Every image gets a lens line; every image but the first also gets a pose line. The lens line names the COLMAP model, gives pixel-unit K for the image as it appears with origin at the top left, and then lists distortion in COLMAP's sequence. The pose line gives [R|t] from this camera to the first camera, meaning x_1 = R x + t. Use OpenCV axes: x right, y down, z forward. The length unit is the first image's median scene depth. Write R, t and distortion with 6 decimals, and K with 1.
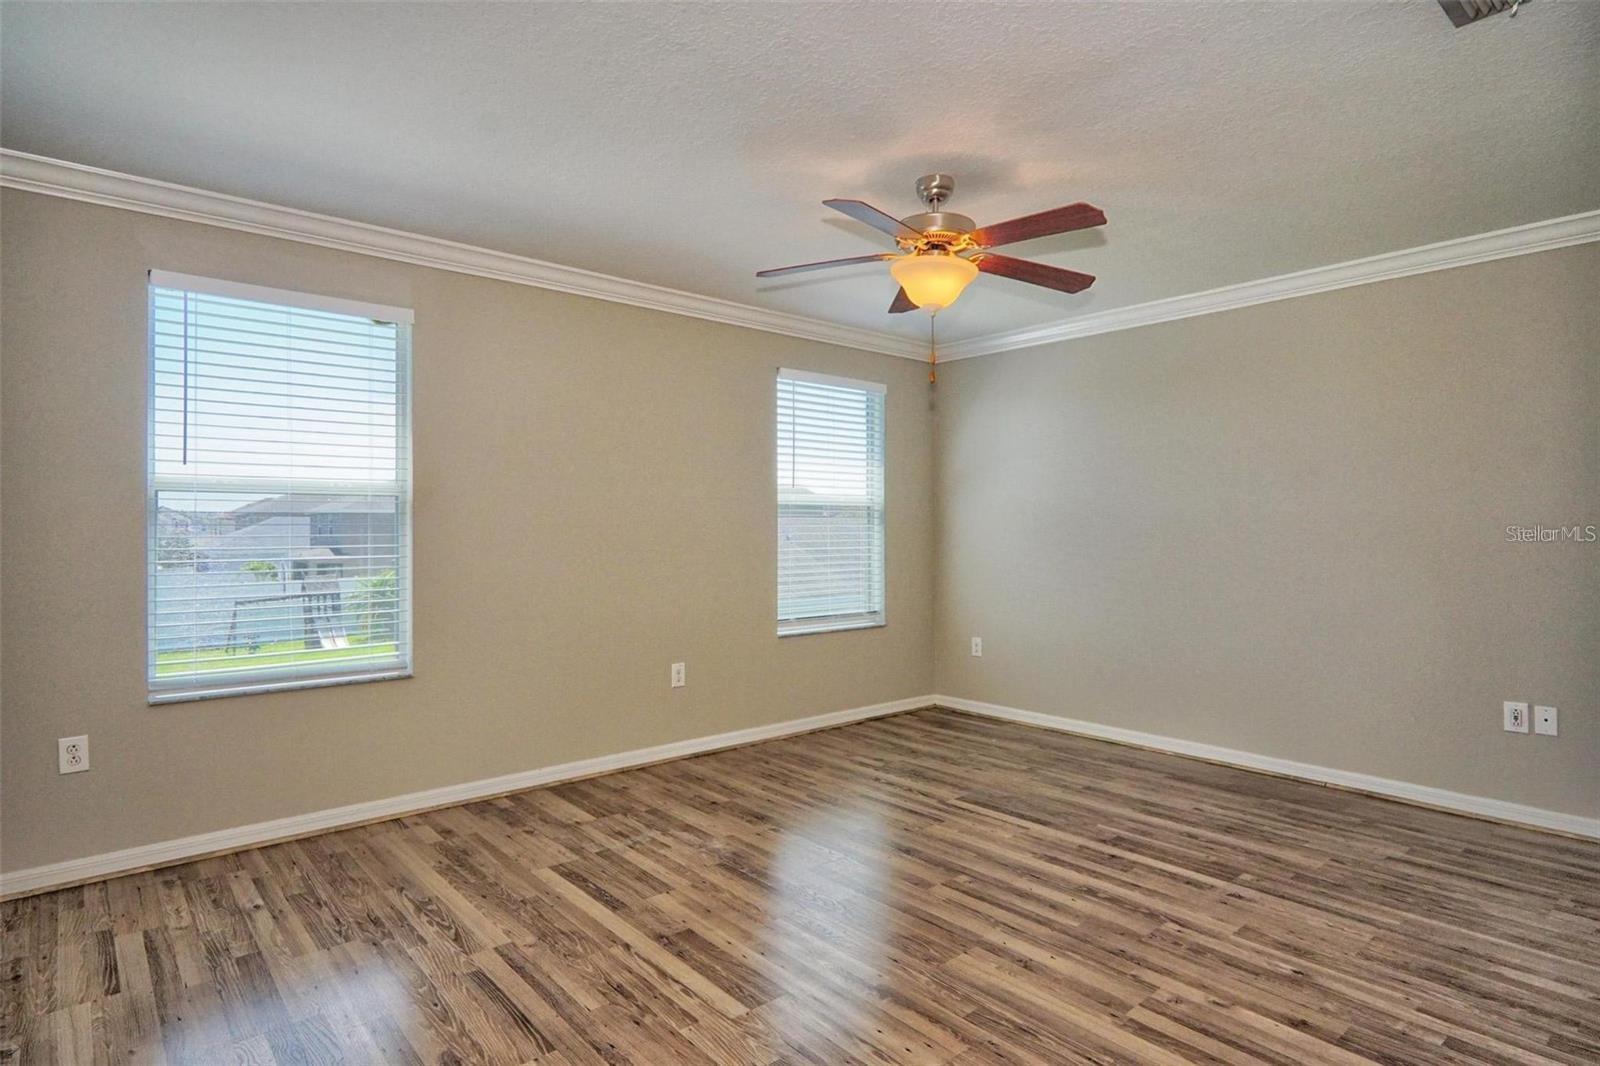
lens RADIAL K [[865.8, 0, 819.4], [0, 865.8, 553.6], [0, 0, 1]] dist [-0.000516, -0.001715]
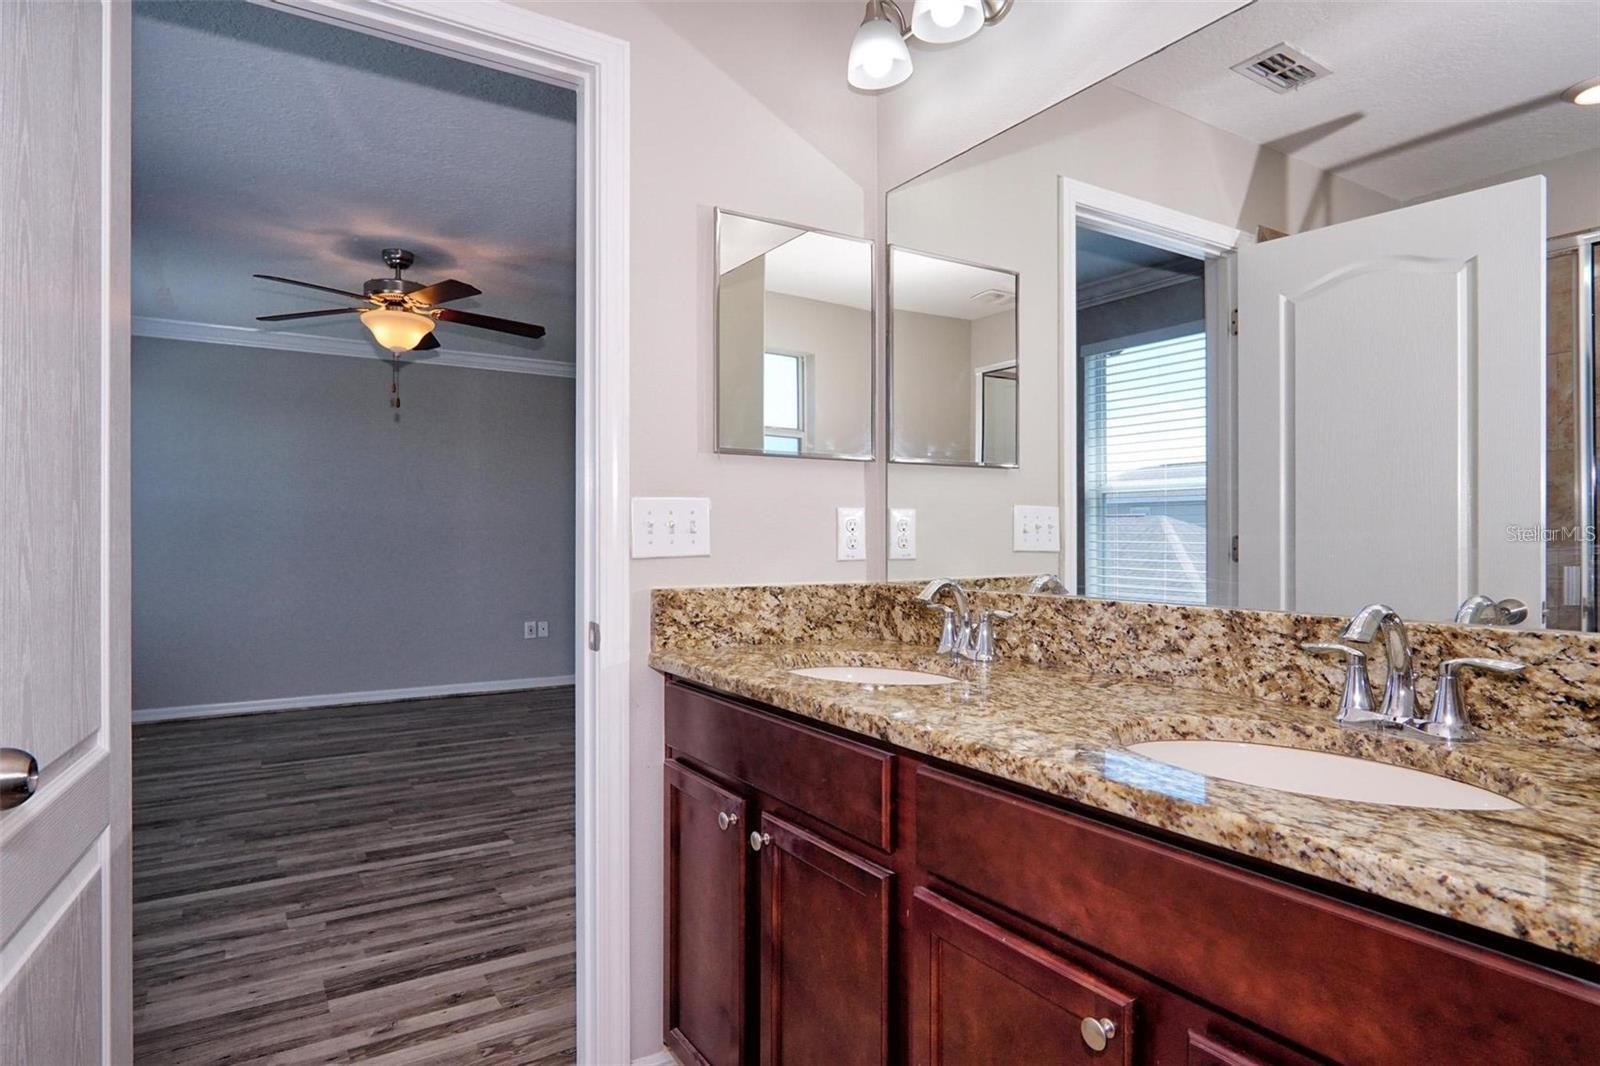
lens RADIAL K [[887.6, 0, 798.0], [0, 887.6, 537.6], [0, 0, 1]] dist [-0.002901, 0.000047]
pose [[0.148905, 0.000865, 0.988851, -1.077991], [0.028046, 0.999594, -0.005097, 0.027341], [-0.988454, 0.028492, 0.148820, 0.202444]]
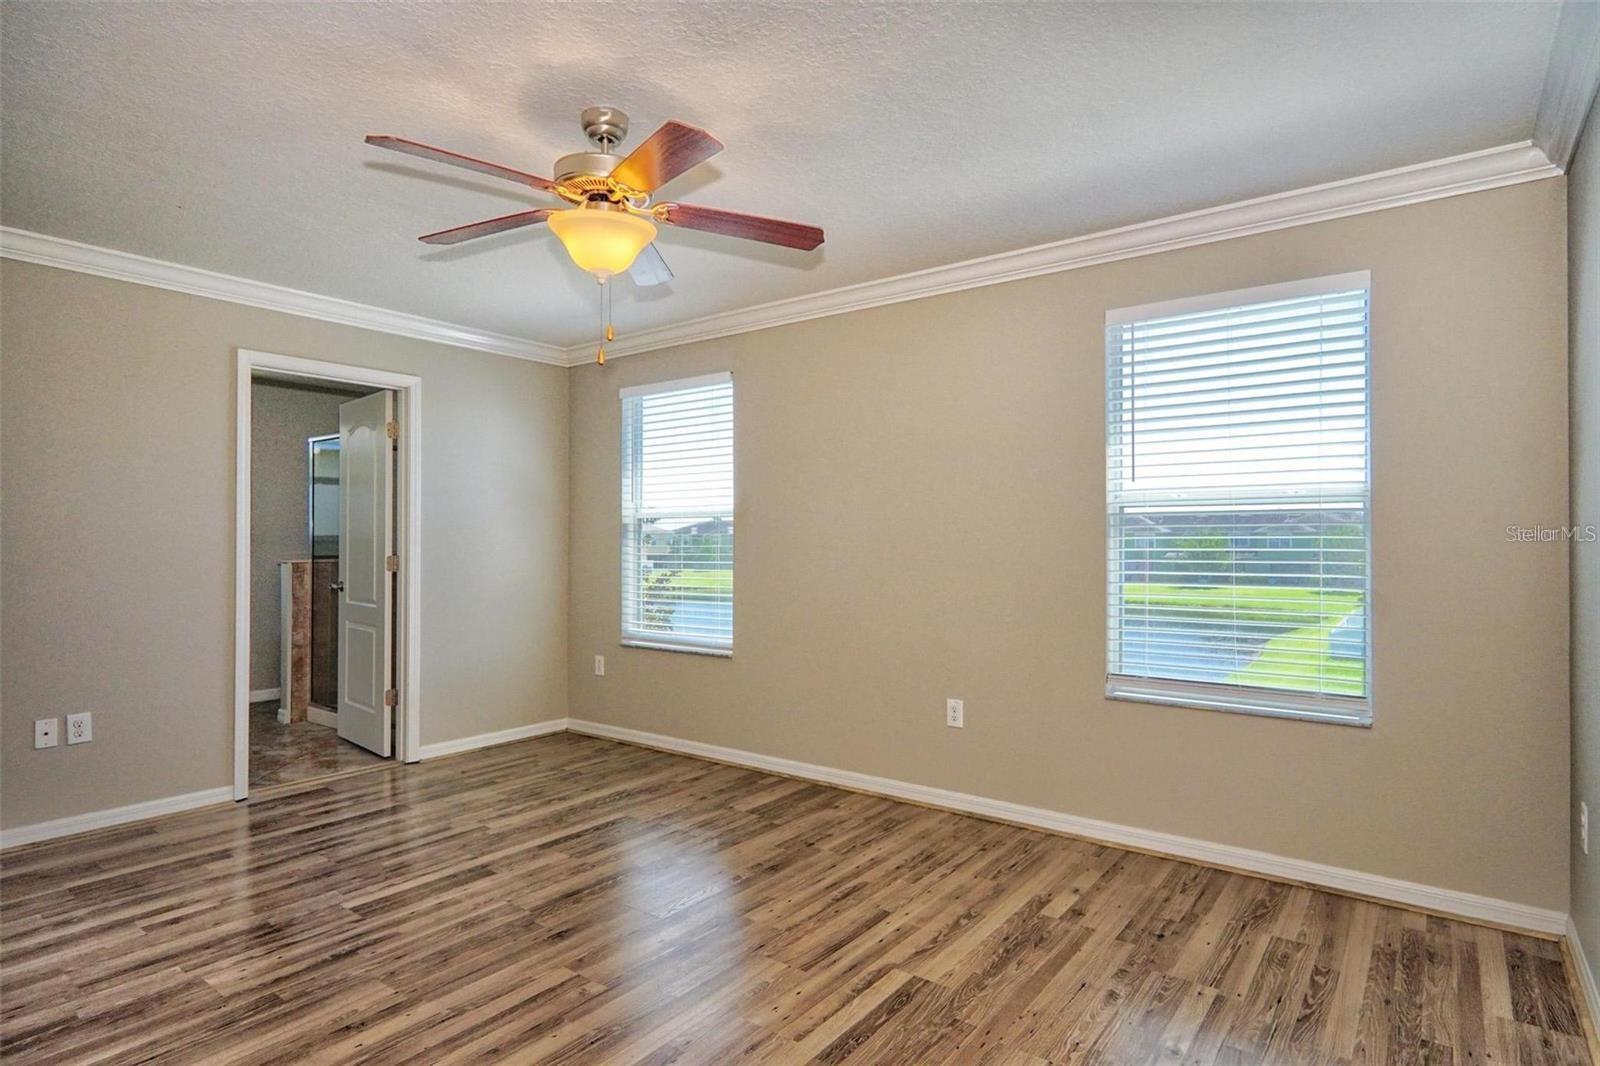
lens RADIAL K [[865.8, 0, 793.6], [0, 865.8, 529.3], [0, 0, 1]] dist [-0.000516, -0.001715]
pose [[0.189933, -0.014044, -0.981697, 0.957769], [-0.032058, 0.999276, -0.020498, -0.025589], [0.981274, 0.035364, 0.189345, 1.003134]]
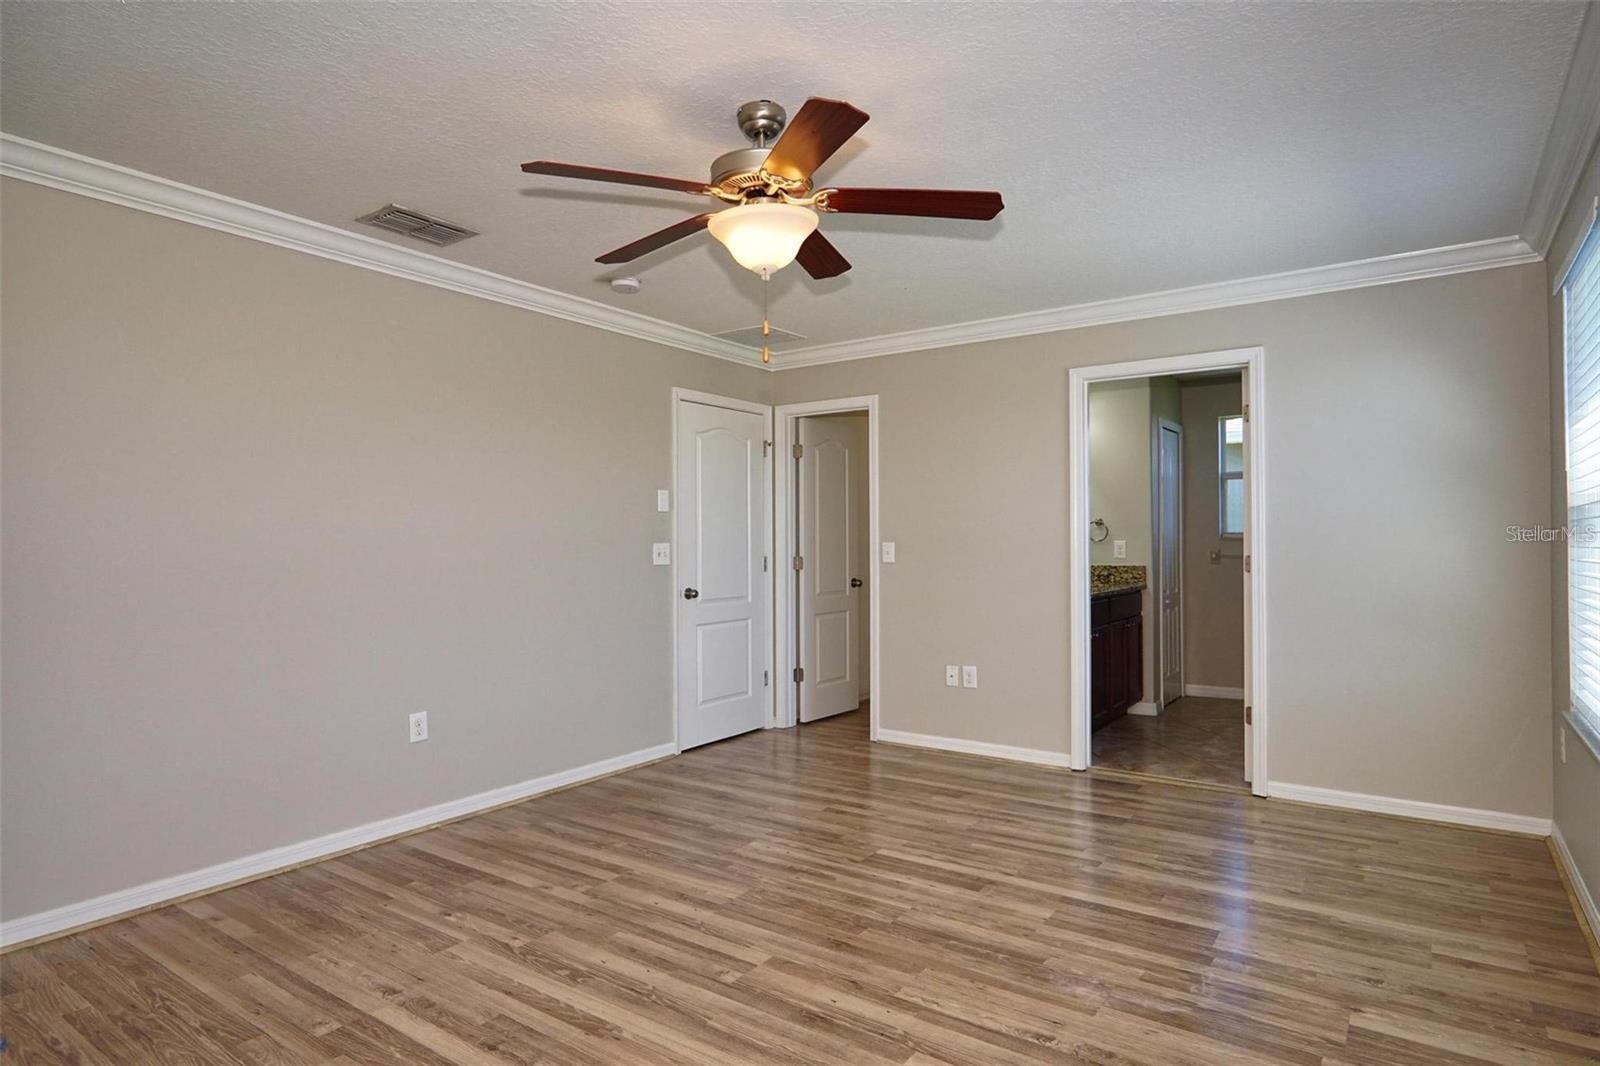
lens RADIAL K [[865.8, 0, 803.8], [0, 865.8, 537.1], [0, 0, 1]] dist [-0.000516, -0.001715]
pose [[-0.974002, 0.003453, -0.226514, 0.273755], [-0.001787, 0.999736, 0.022923, -0.039179], [0.226533, 0.022731, -0.973738, 1.747085]]
